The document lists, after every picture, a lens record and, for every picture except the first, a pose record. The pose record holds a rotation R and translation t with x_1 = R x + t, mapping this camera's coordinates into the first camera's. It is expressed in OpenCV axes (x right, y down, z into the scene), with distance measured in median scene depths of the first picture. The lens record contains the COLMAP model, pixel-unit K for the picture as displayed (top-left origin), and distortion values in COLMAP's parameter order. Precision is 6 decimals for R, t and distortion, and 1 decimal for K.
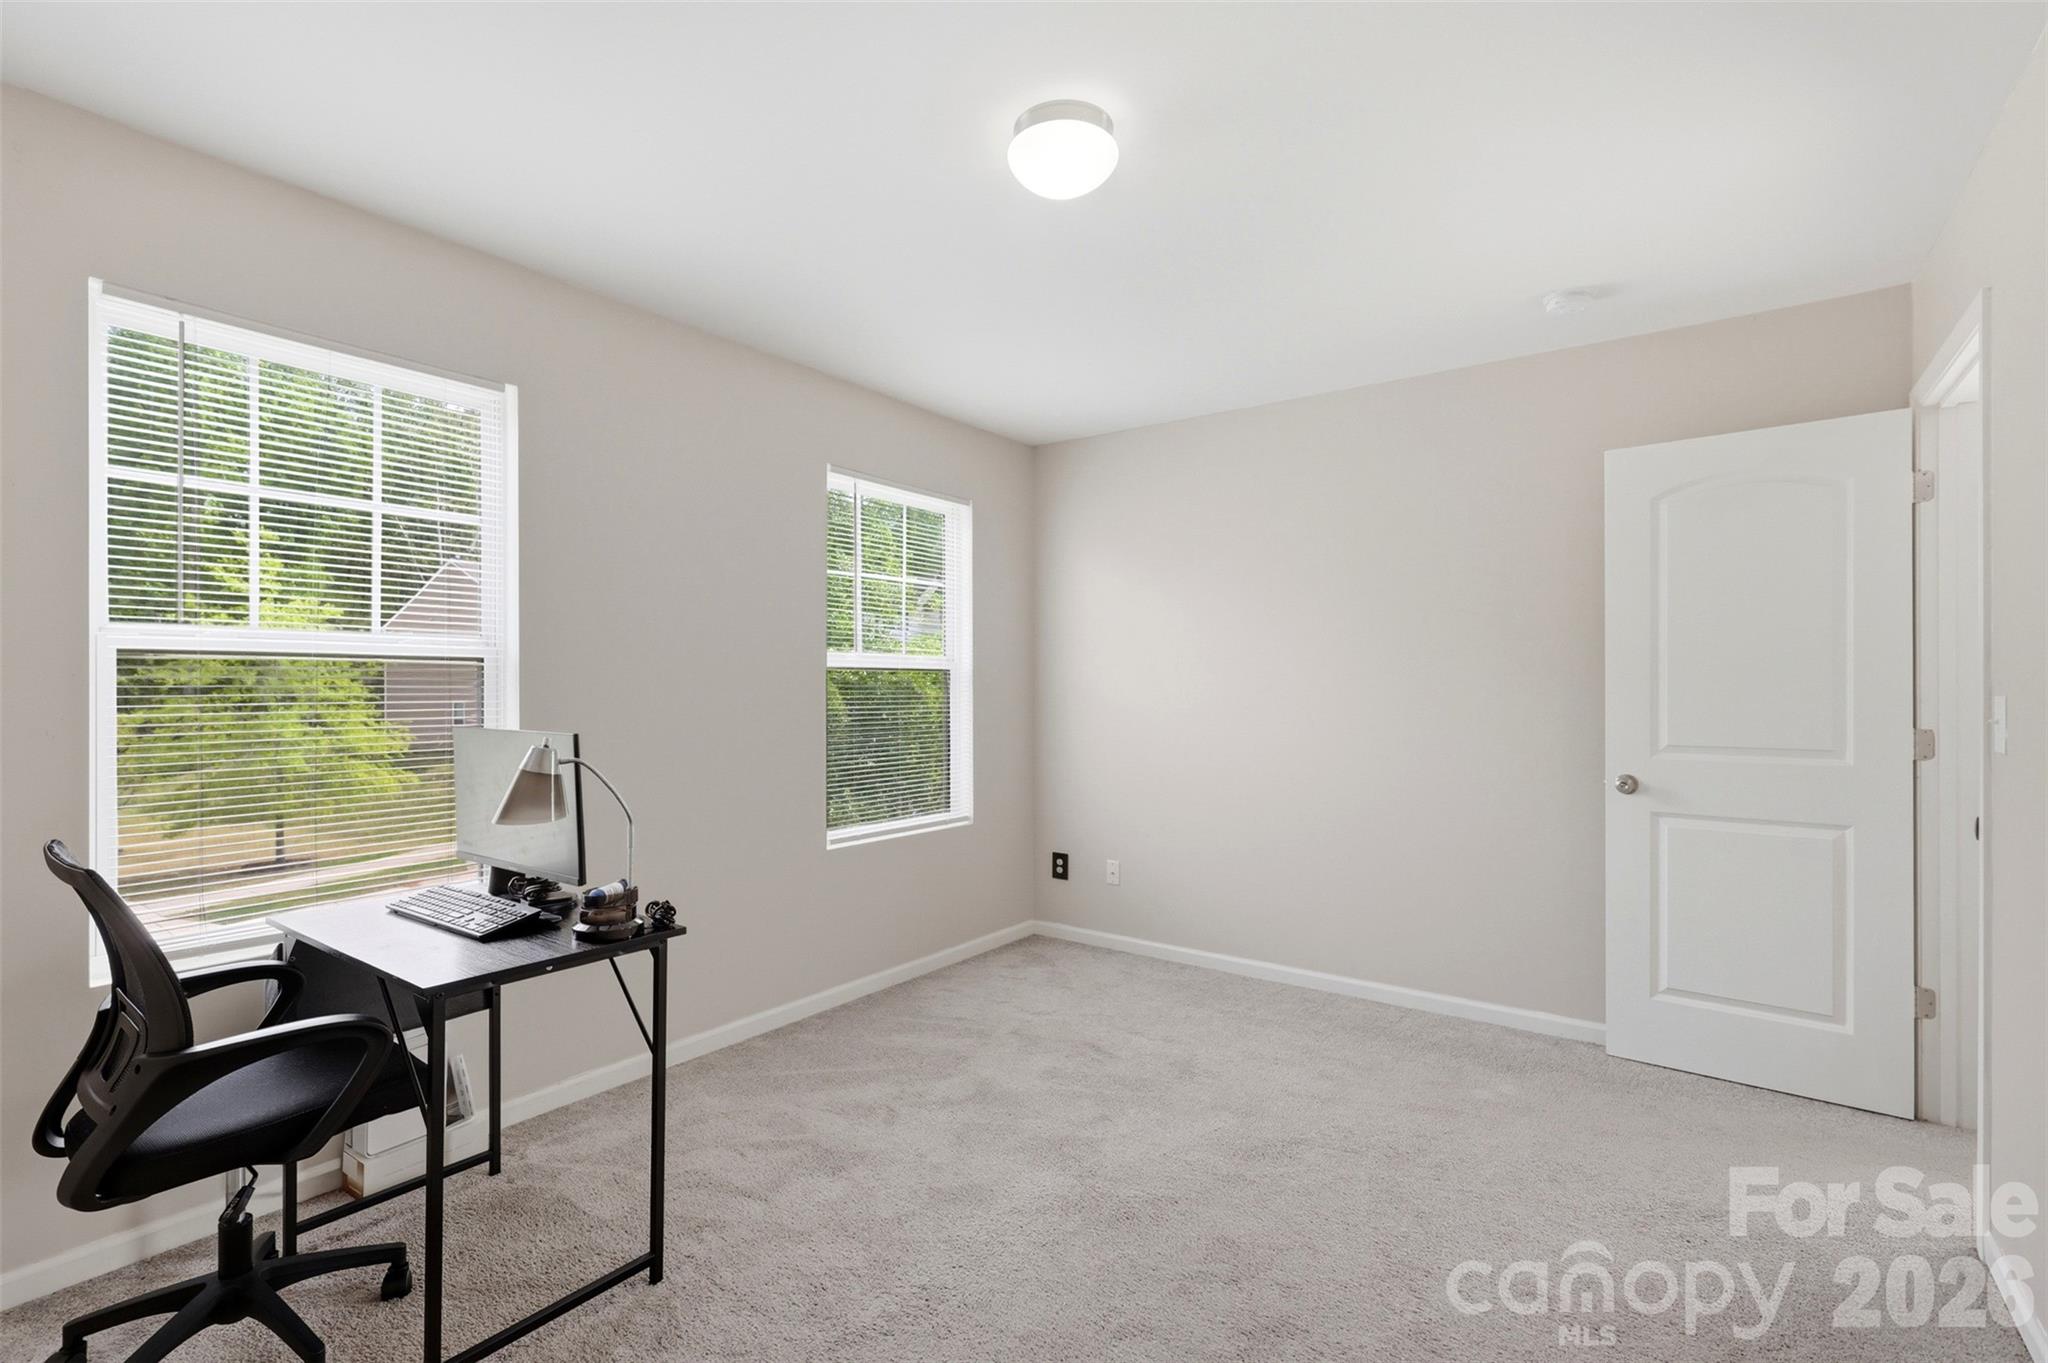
lens RADIAL K [[928.6, 0, 1022.8], [0, 928.6, 690.9], [0, 0, 1]] dist [0.000622, -0.000162]
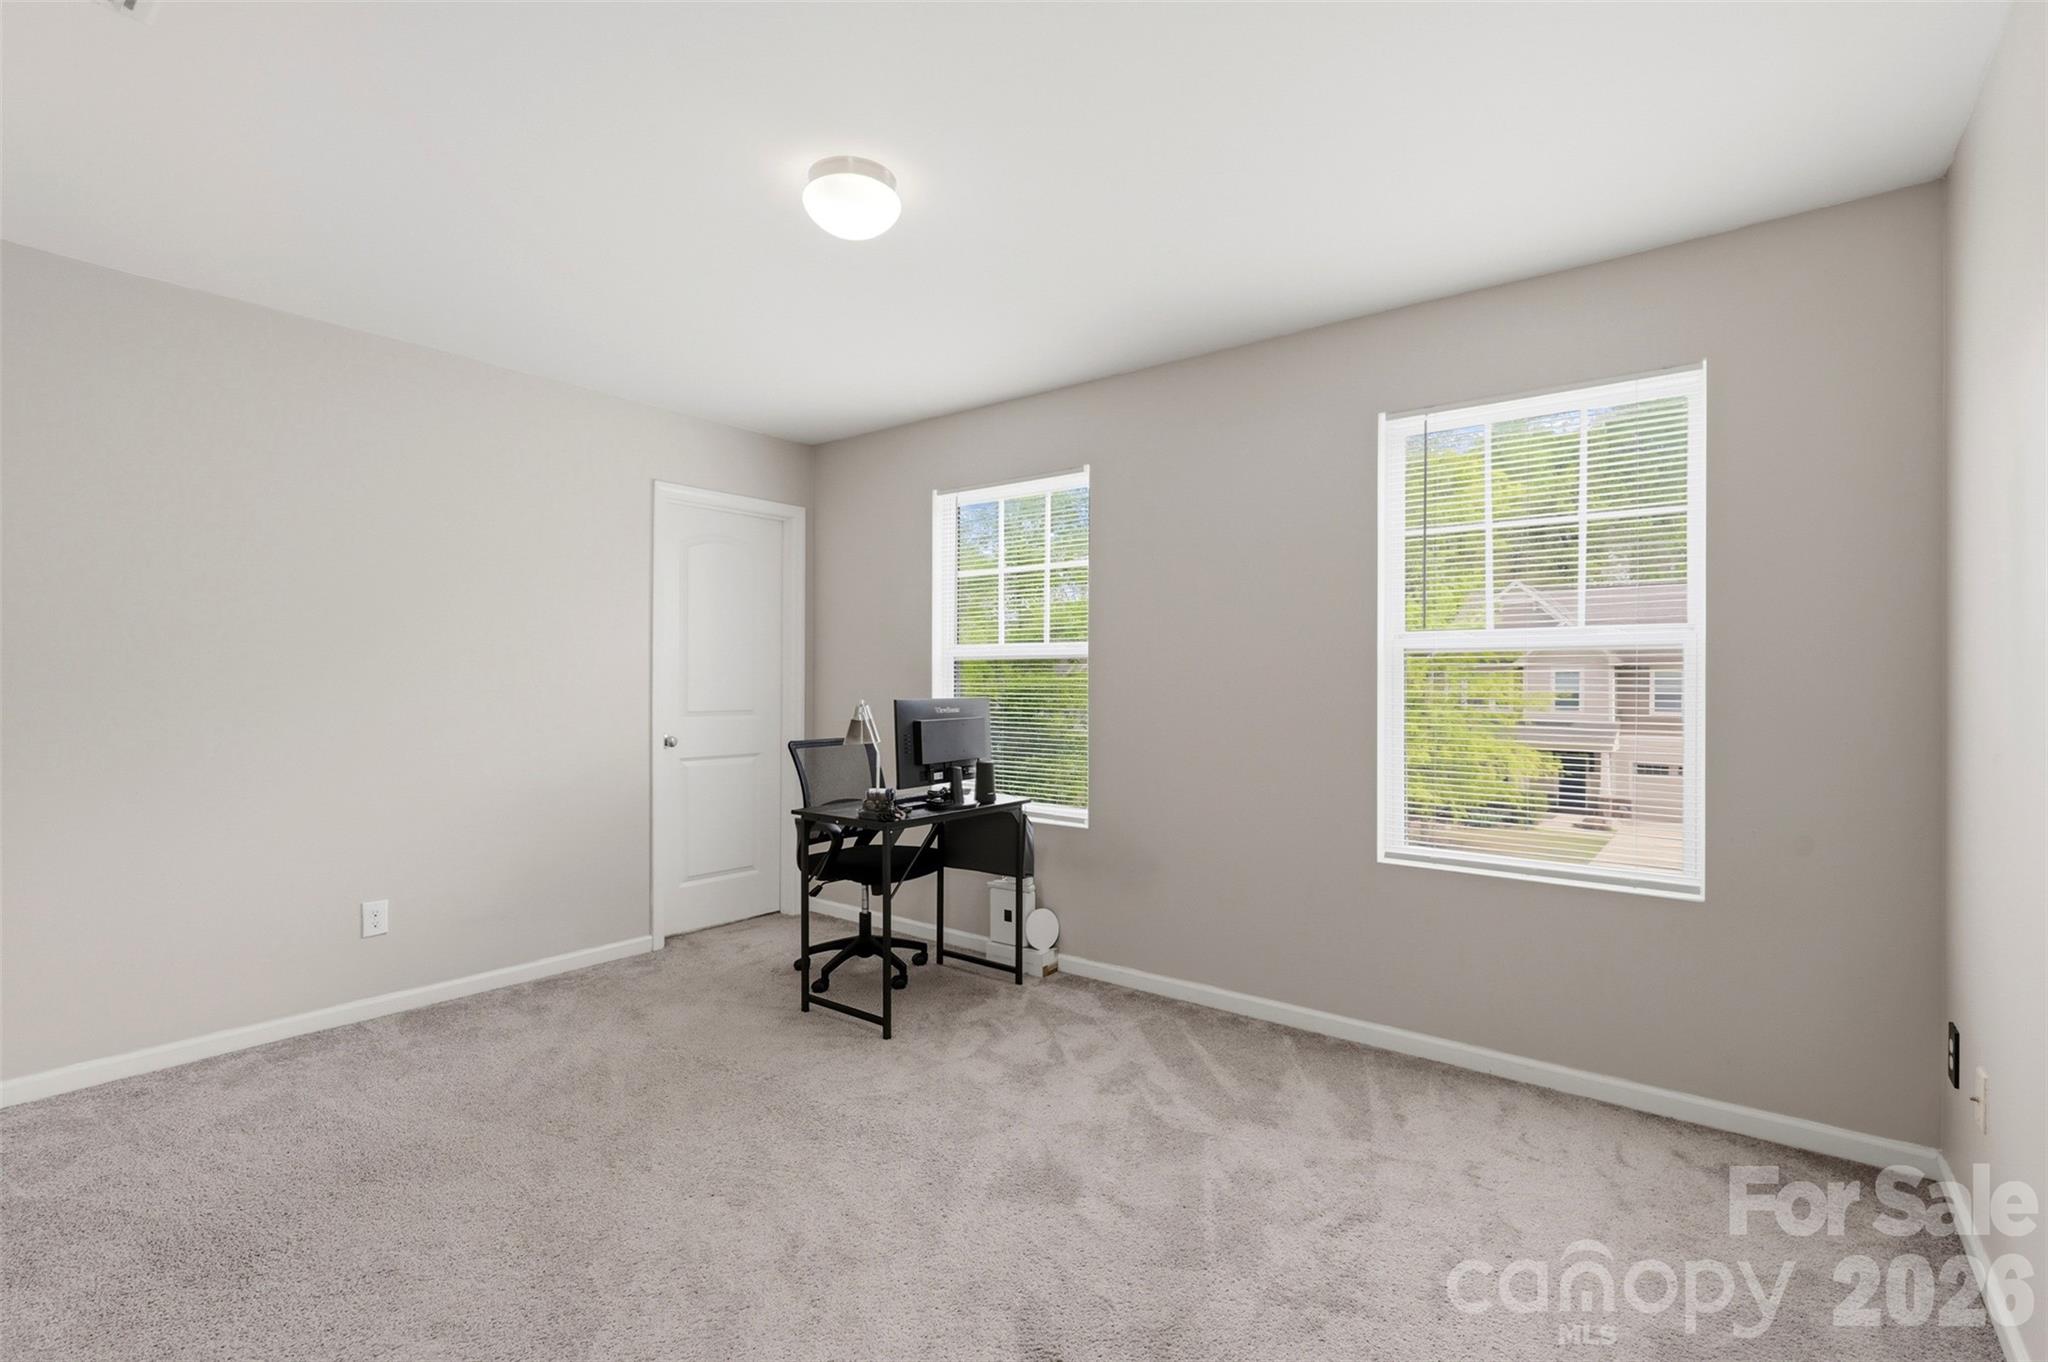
lens RADIAL K [[928.6, 0, 1022.8], [0, 928.6, 690.4], [0, 0, 1]] dist [0.000622, -0.000162]
pose [[-0.031724, 0.010304, -0.999444, 0.765162], [-0.002851, 0.999942, 0.010400, 0.004070], [0.999493, 0.003179, -0.031693, 0.808626]]
